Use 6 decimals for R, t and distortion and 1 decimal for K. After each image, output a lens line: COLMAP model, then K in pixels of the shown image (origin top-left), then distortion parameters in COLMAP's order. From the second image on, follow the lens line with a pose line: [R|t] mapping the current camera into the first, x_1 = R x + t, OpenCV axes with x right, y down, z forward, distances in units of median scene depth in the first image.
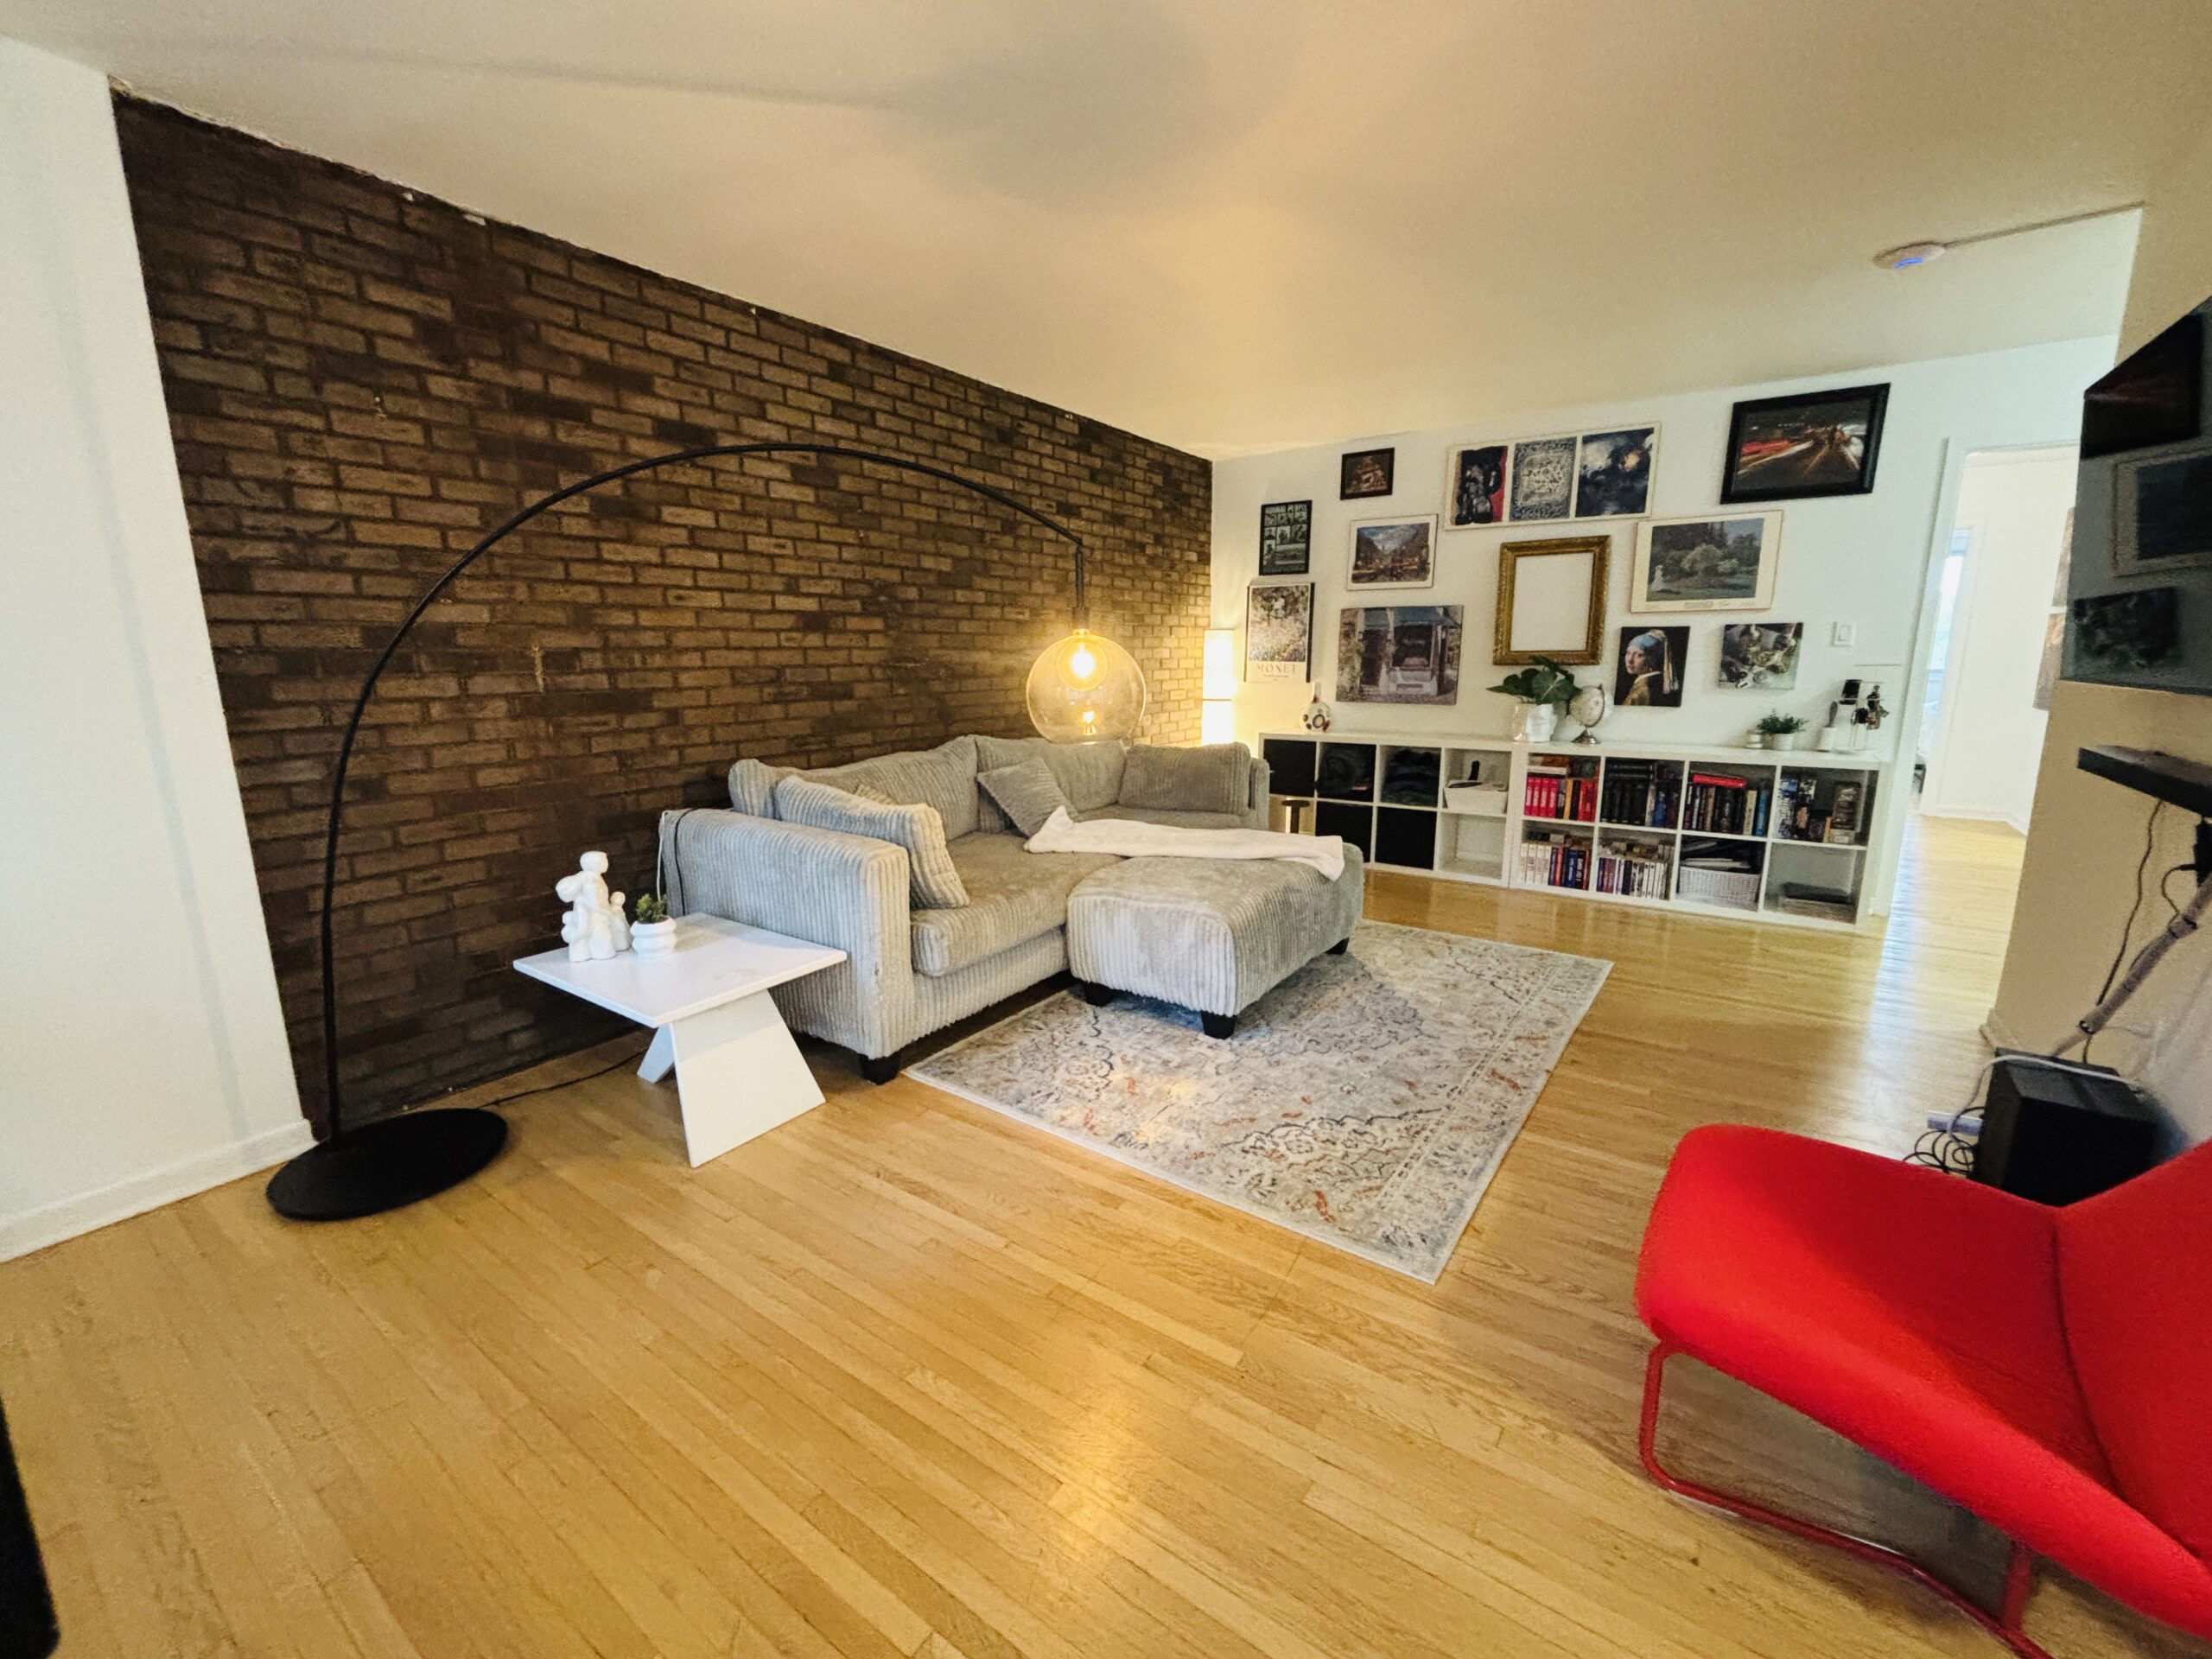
lens RADIAL K [[898.5, 0, 1095.7], [0, 898.5, 830.3], [0, 0, 1]] dist [-0.004629, 0.002465]
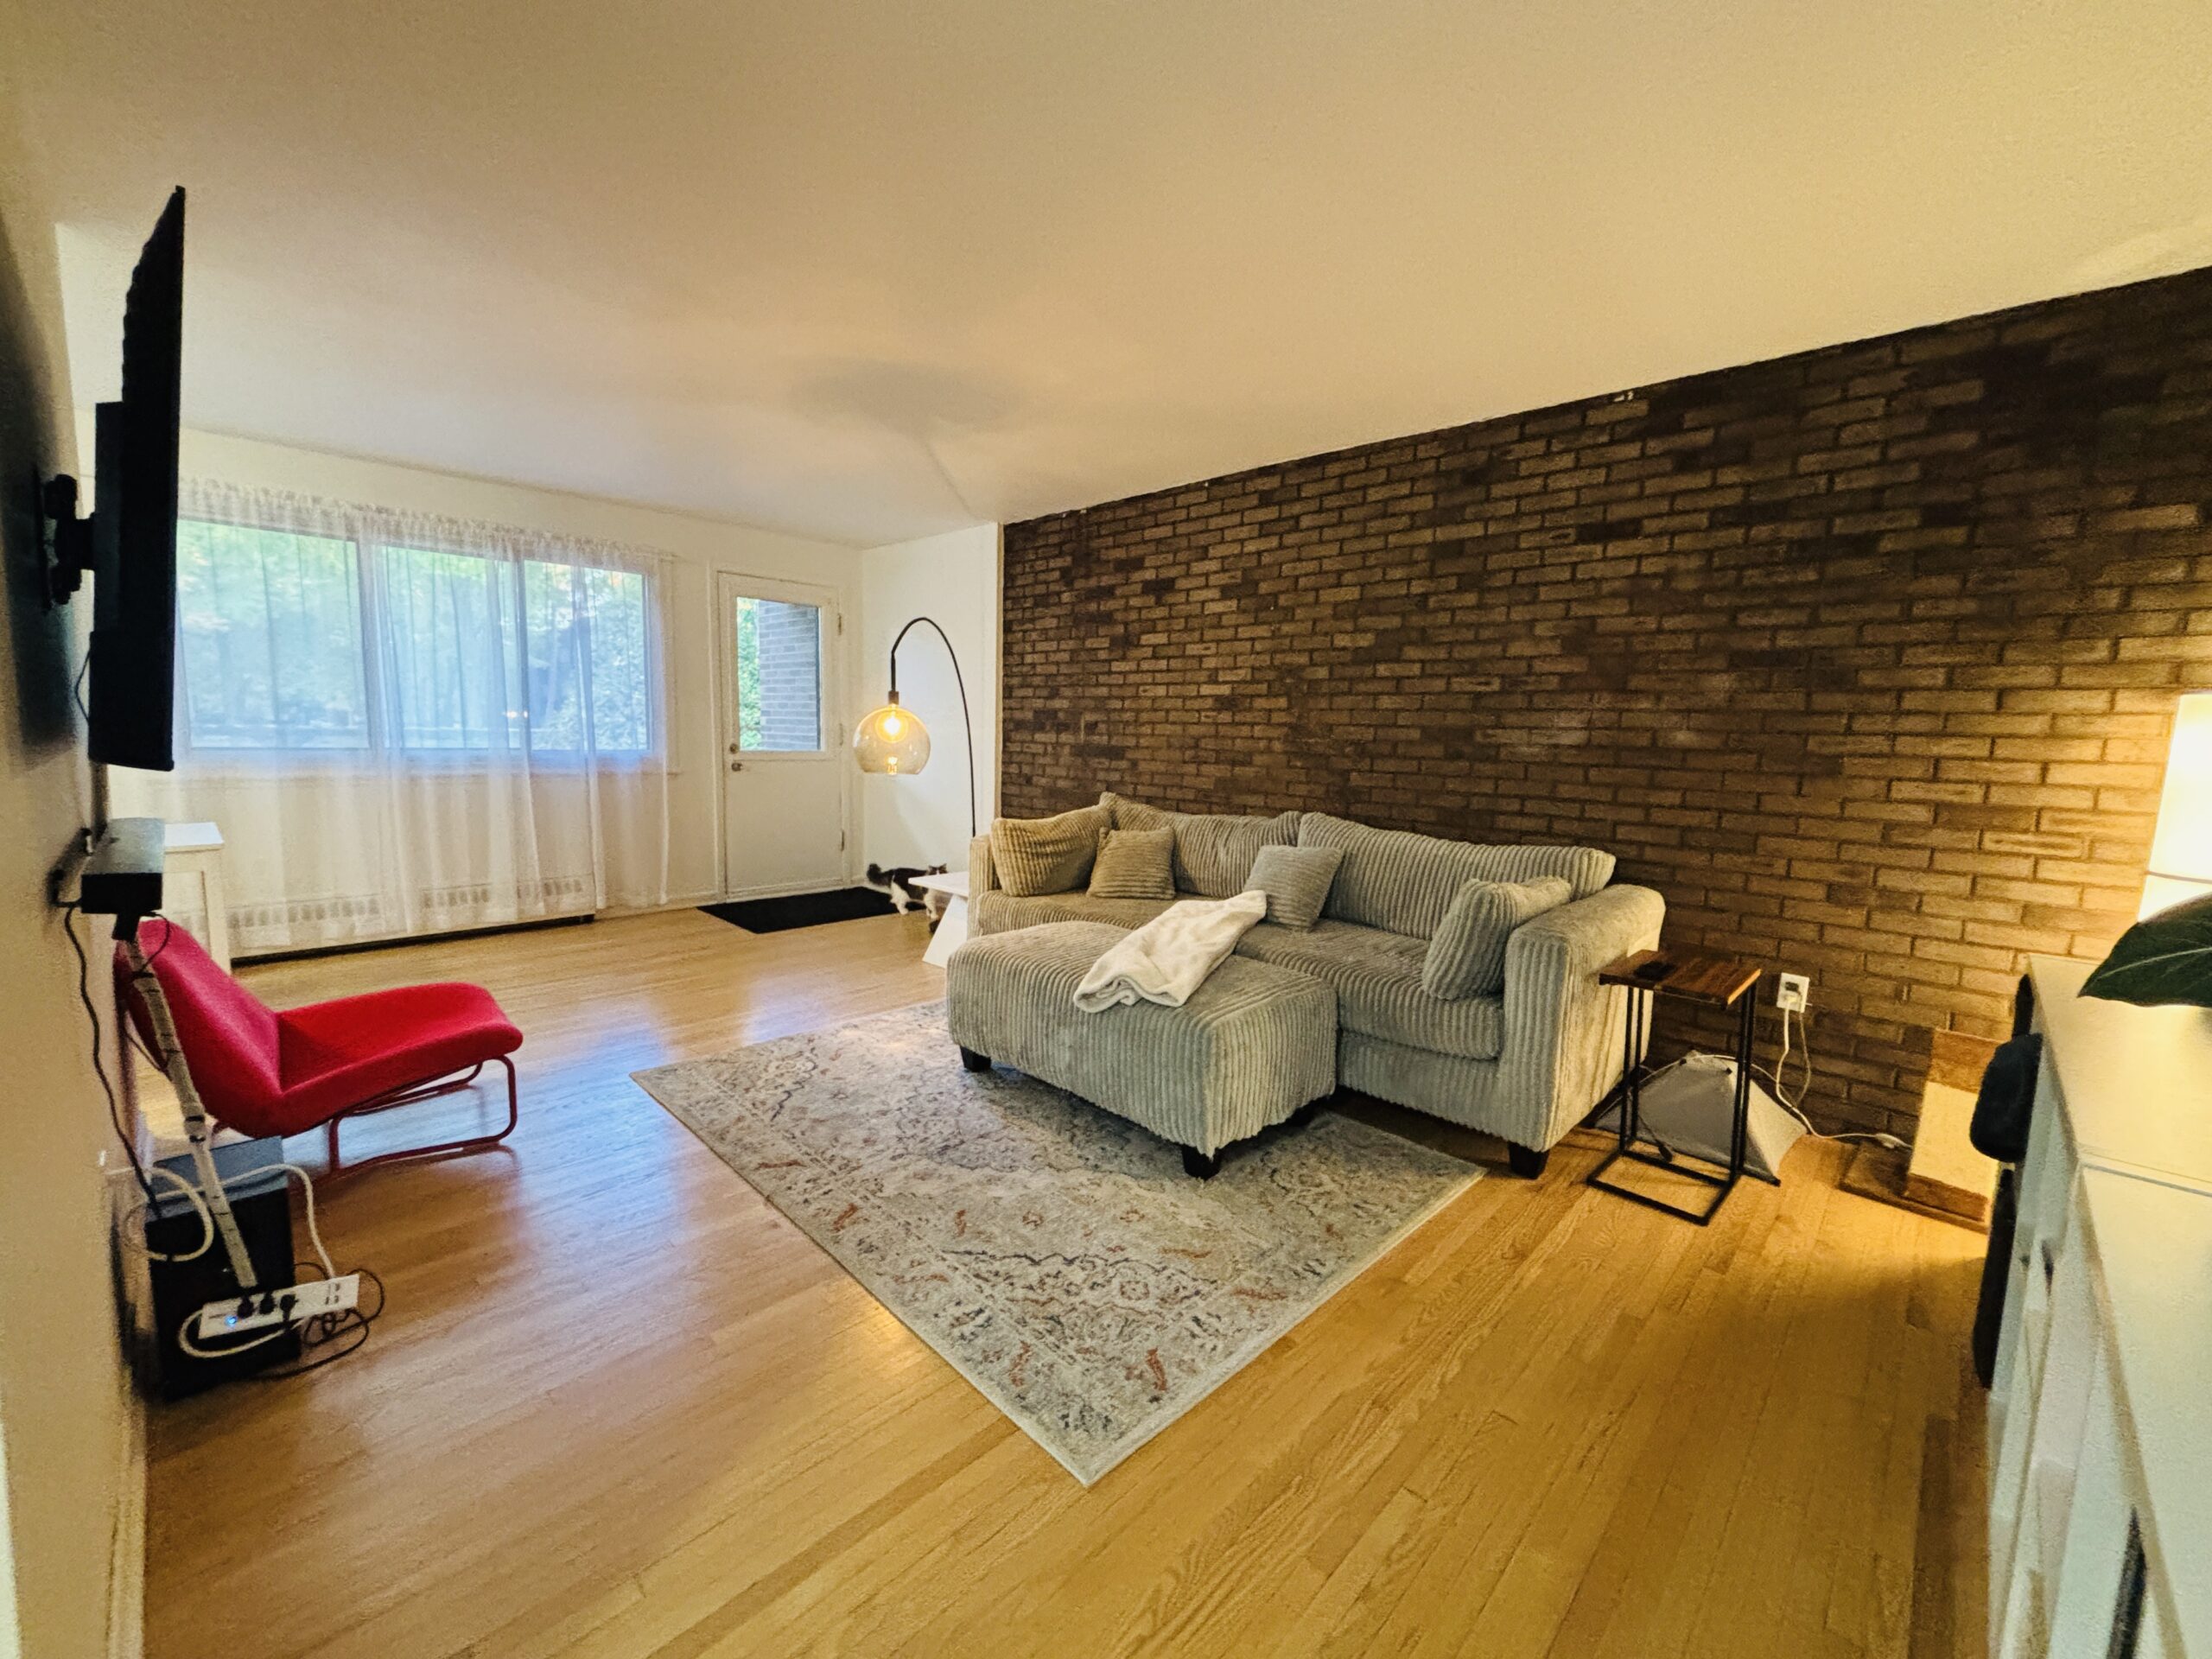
lens RADIAL K [[898.5, 0, 1117.1], [0, 898.5, 839.0], [0, 0, 1]] dist [-0.004629, 0.002465]
pose [[-0.140052, 0.125834, -0.982116, 0.945598], [-0.214771, 0.964416, 0.154193, -0.202482], [0.966571, 0.232525, -0.108043, 0.998761]]
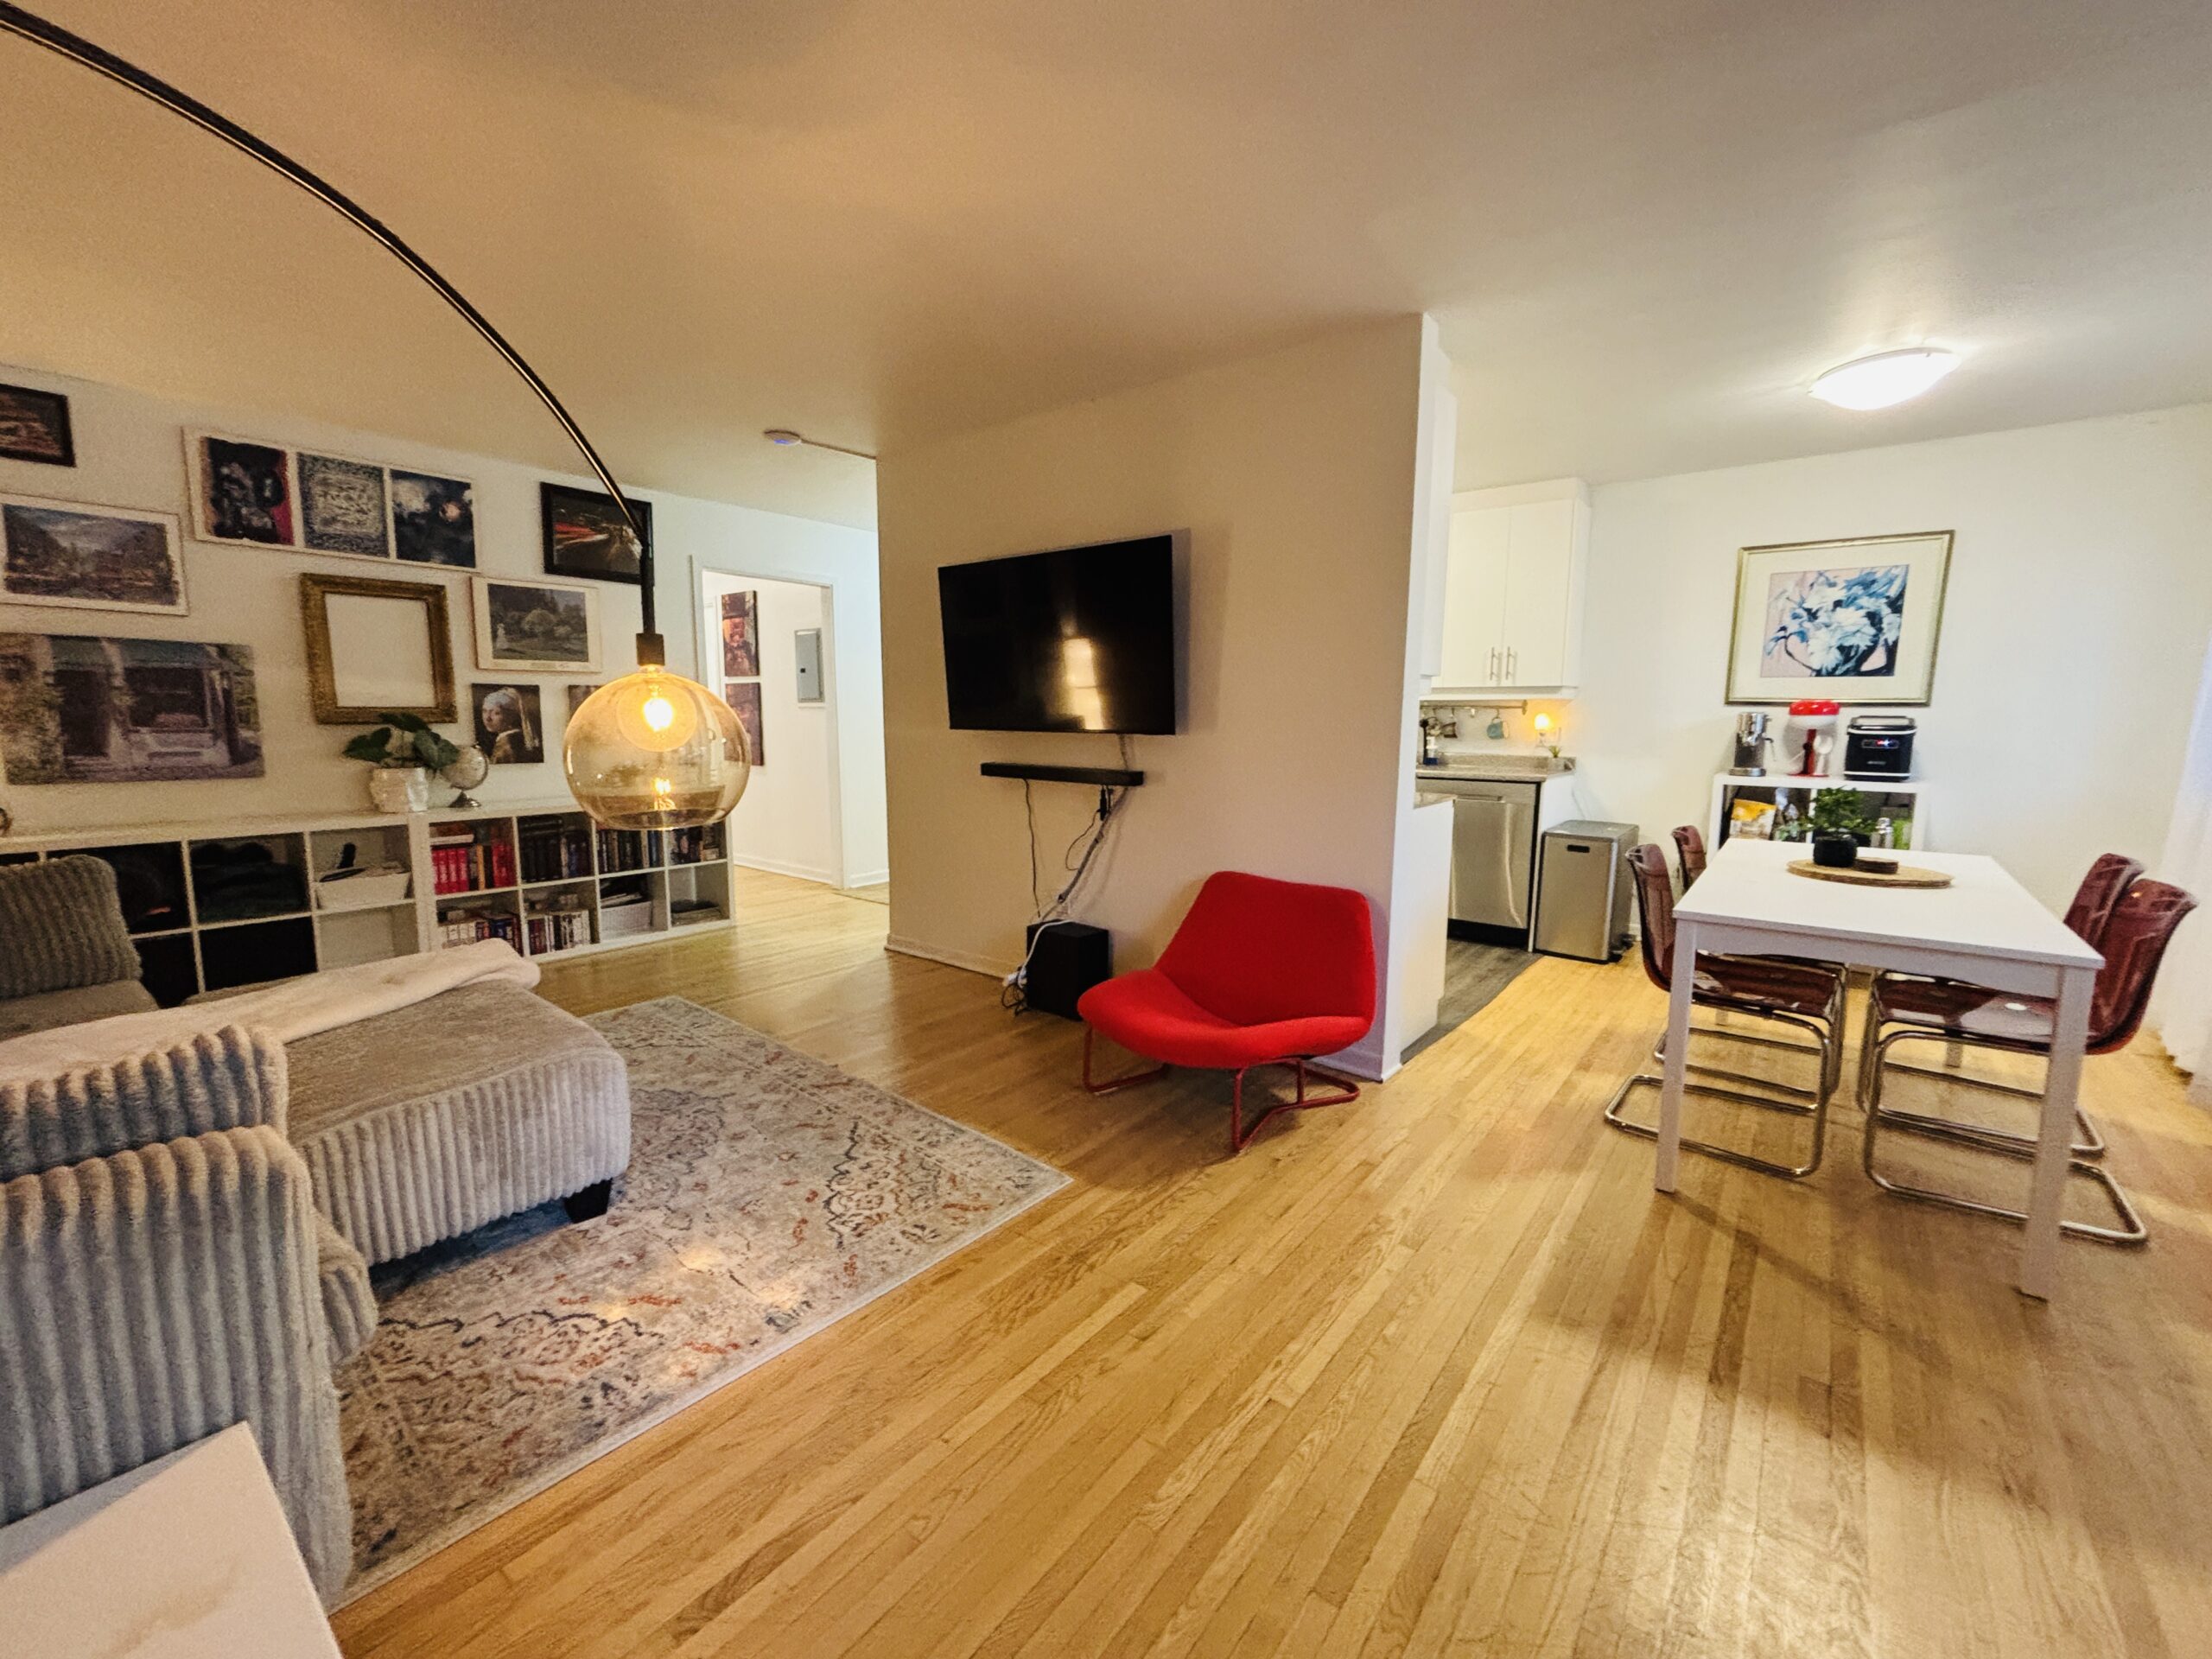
lens RADIAL K [[898.5, 0, 1105.8], [0, 898.5, 825.9], [0, 0, 1]] dist [-0.004629, 0.002465]
pose [[0.059481, -0.117689, 0.991268, -0.437114], [0.187722, 0.976627, 0.104686, -0.067409], [-0.980419, 0.179856, 0.080184, 0.377409]]
